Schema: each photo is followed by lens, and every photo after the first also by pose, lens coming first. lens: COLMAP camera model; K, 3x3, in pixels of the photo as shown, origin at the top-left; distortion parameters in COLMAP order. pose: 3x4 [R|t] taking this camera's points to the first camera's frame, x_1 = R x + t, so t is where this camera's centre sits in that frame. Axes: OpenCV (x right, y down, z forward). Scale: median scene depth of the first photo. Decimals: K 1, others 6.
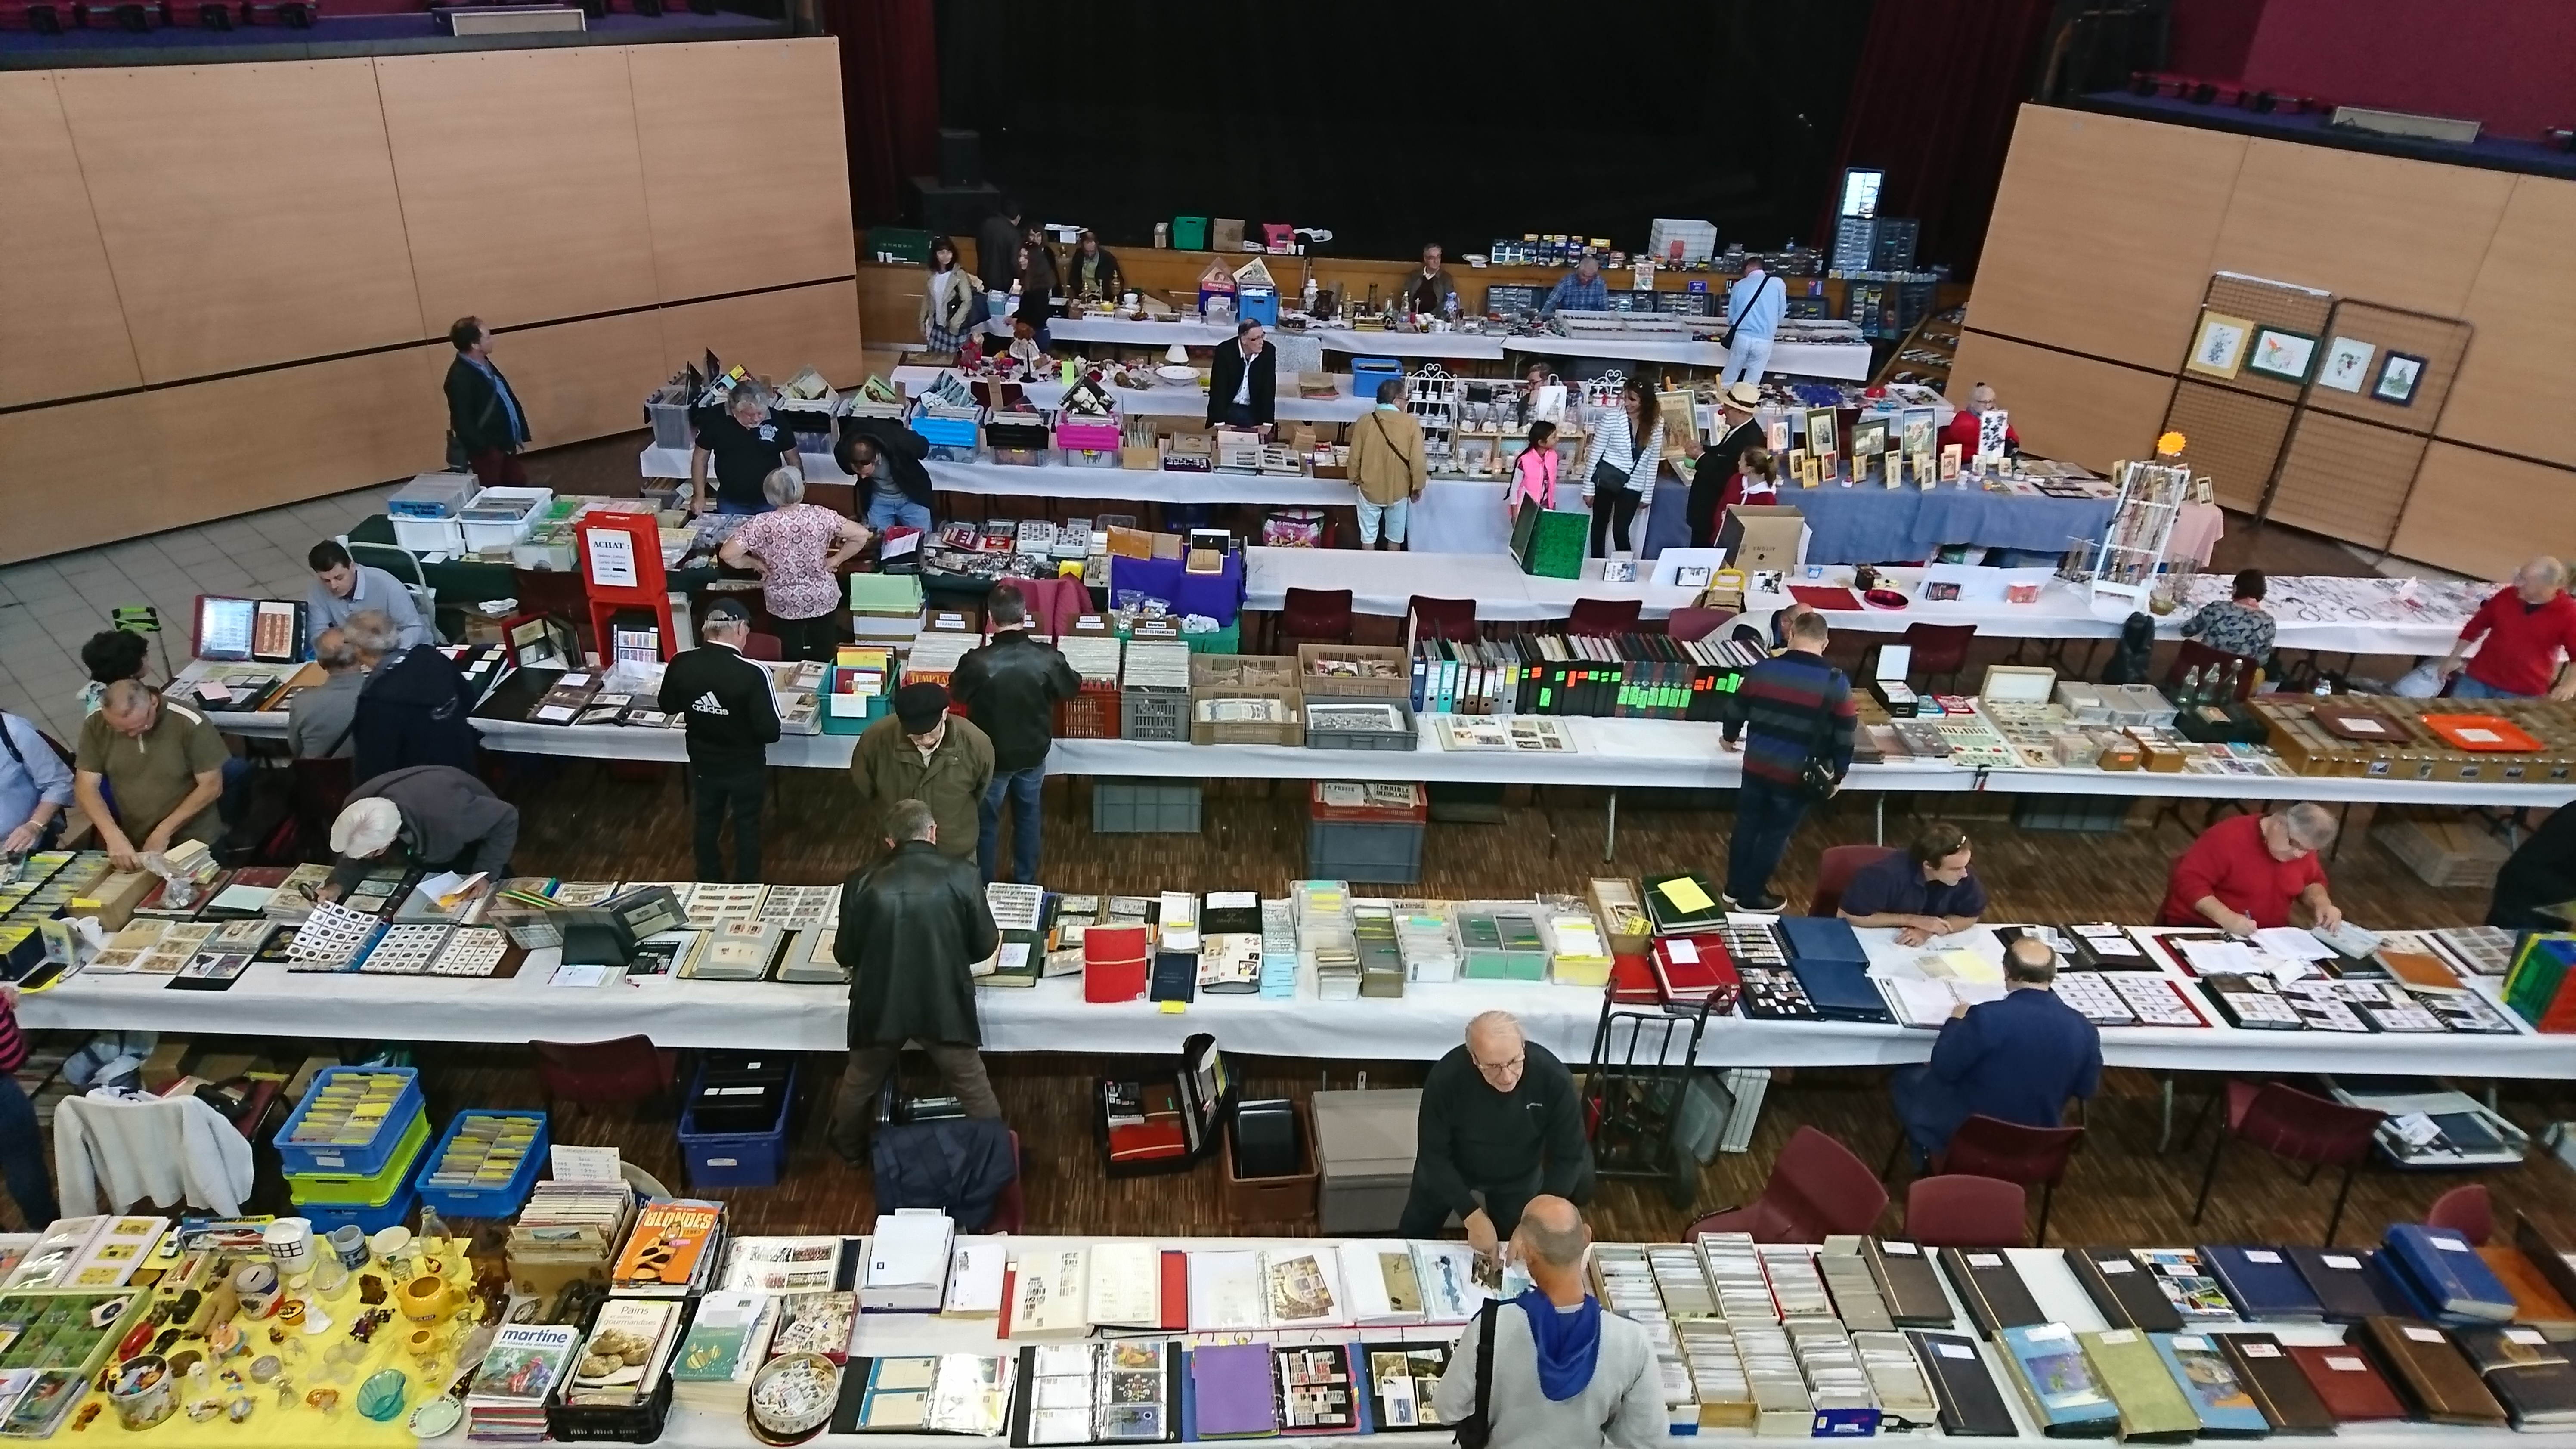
lens RADIAL K [[1672.7, 0, 1288.0], [0, 1672.7, 724.5], [0, 0, 1]] dist [0.083113, -0.106532]
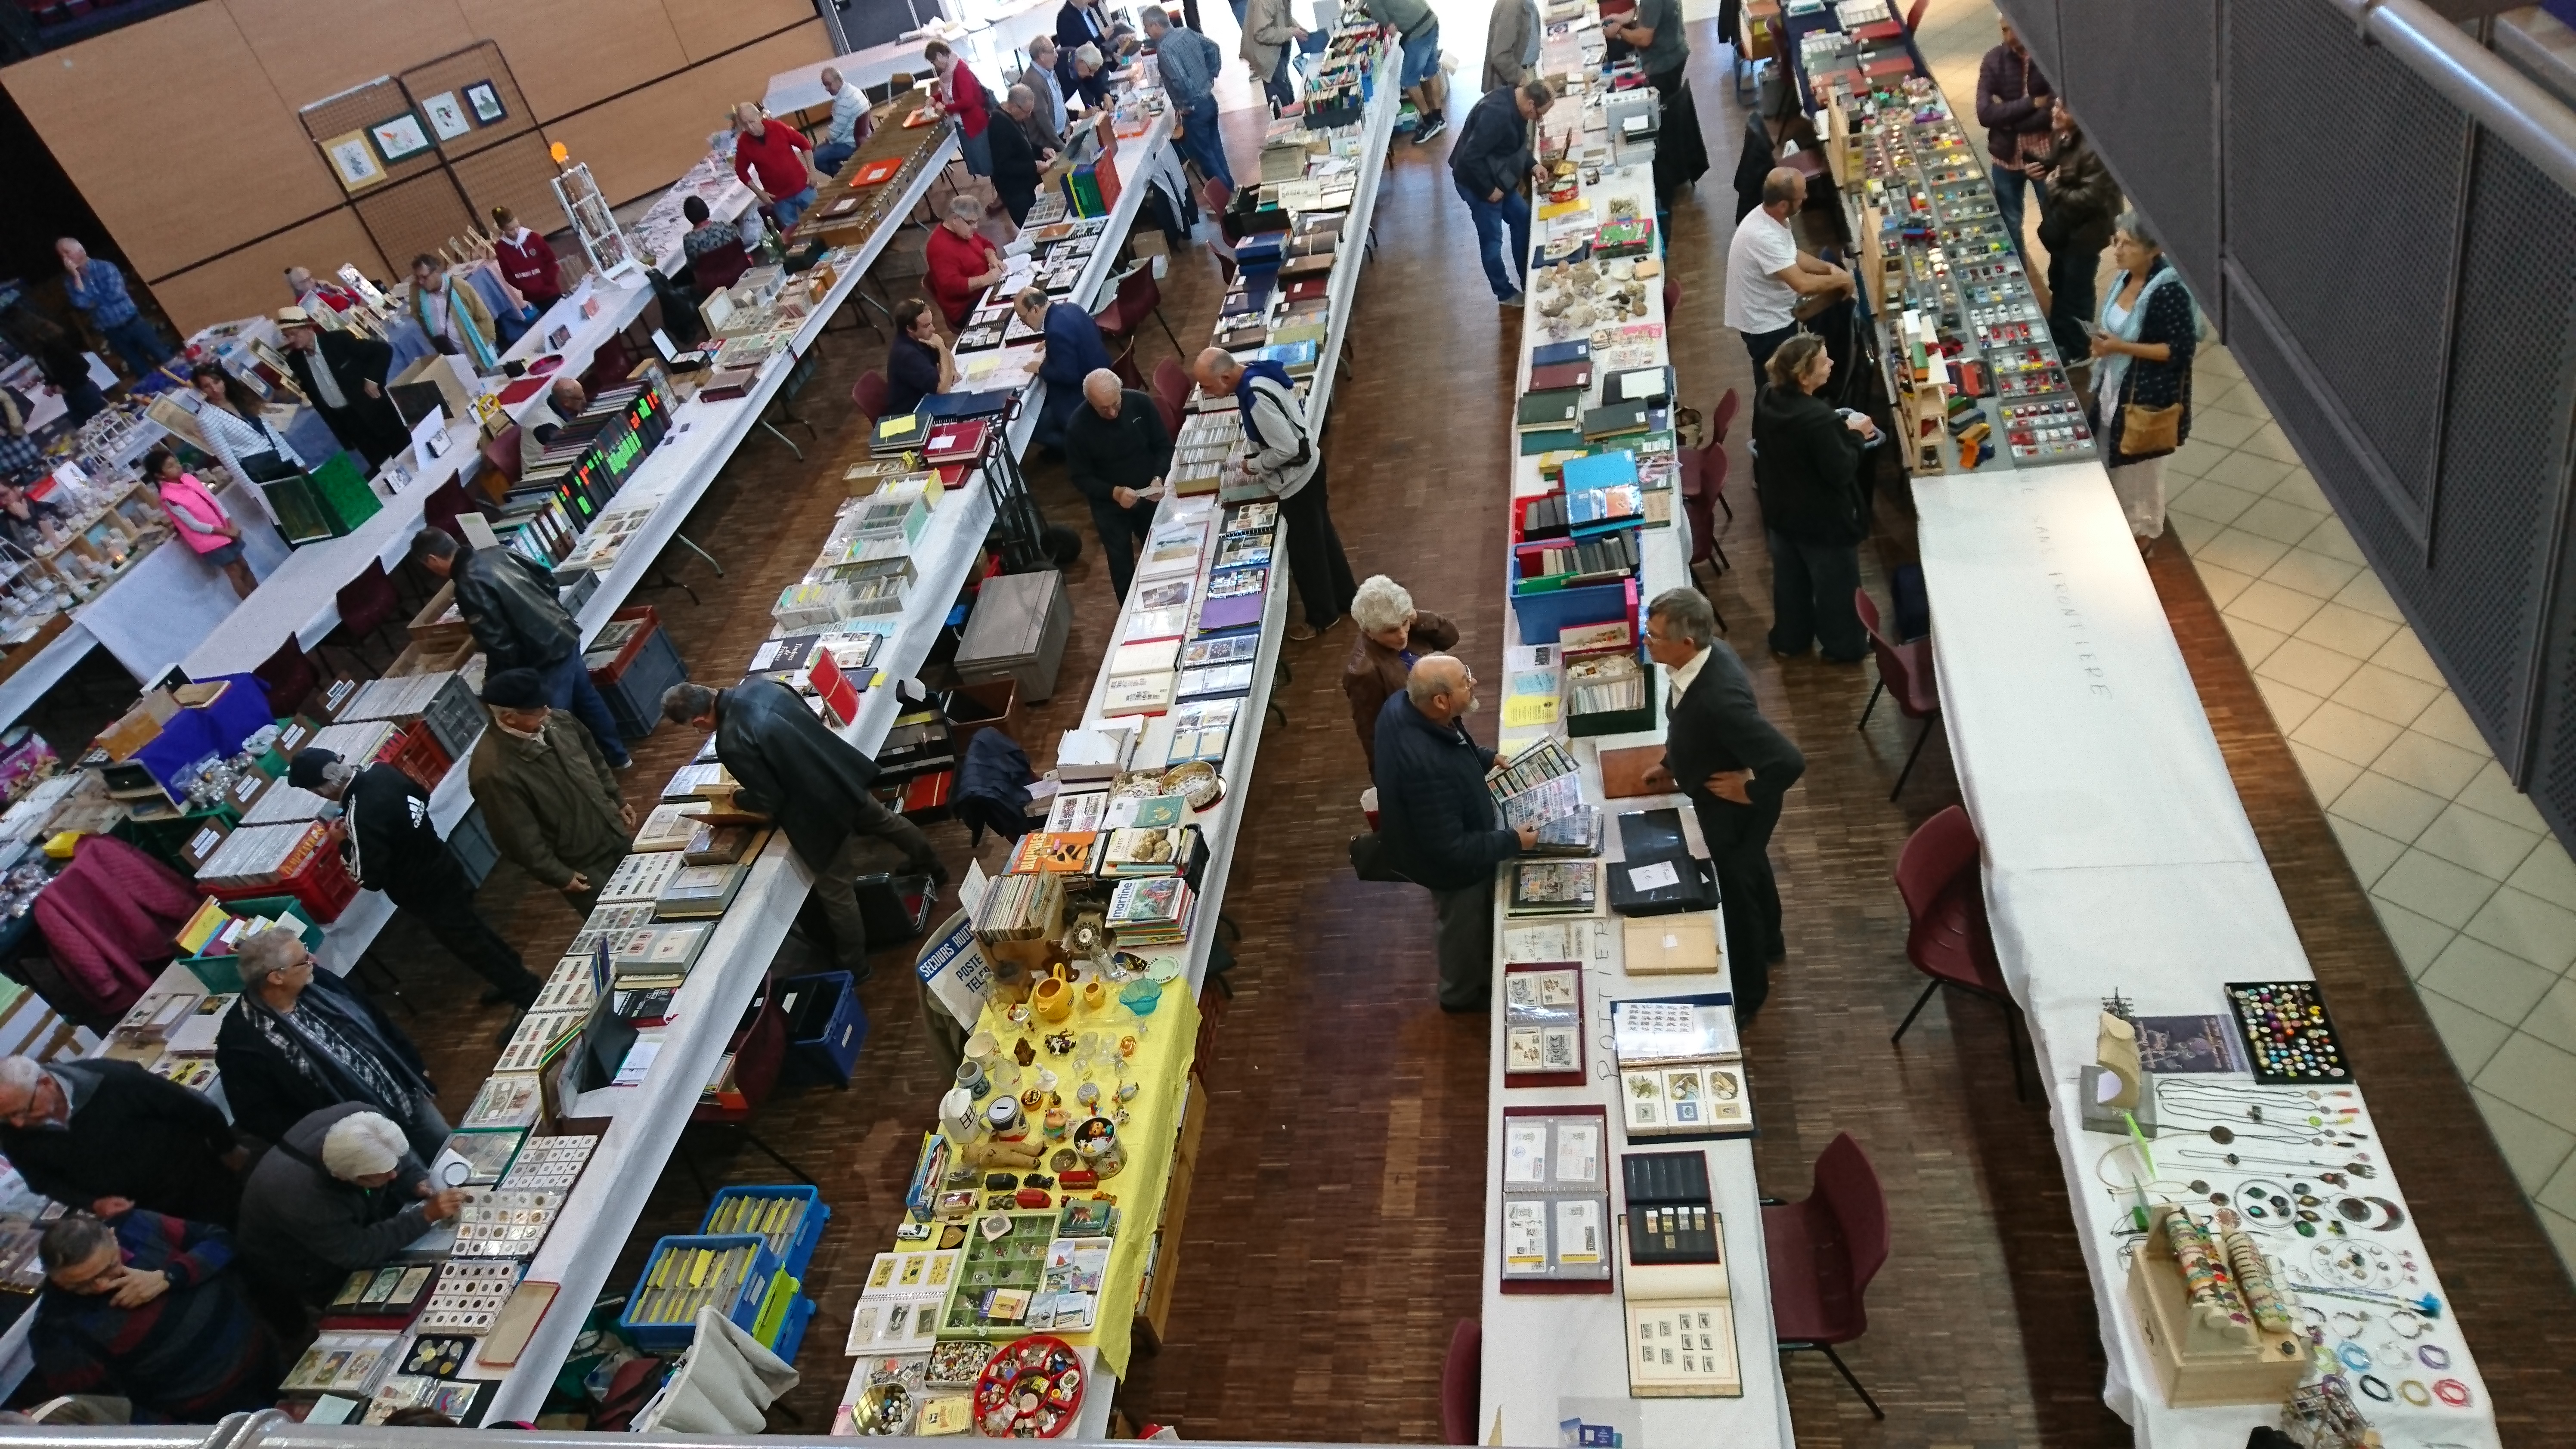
lens RADIAL K [[1672.7, 0, 1288.0], [0, 1672.7, 724.5], [0, 0, 1]] dist [0.083113, -0.106532]
pose [[0.154419, -0.675581, 0.720933, -0.684363], [0.661870, 0.612487, 0.432189, -0.103369], [-0.733541, 0.410425, 0.541727, 0.100179]]
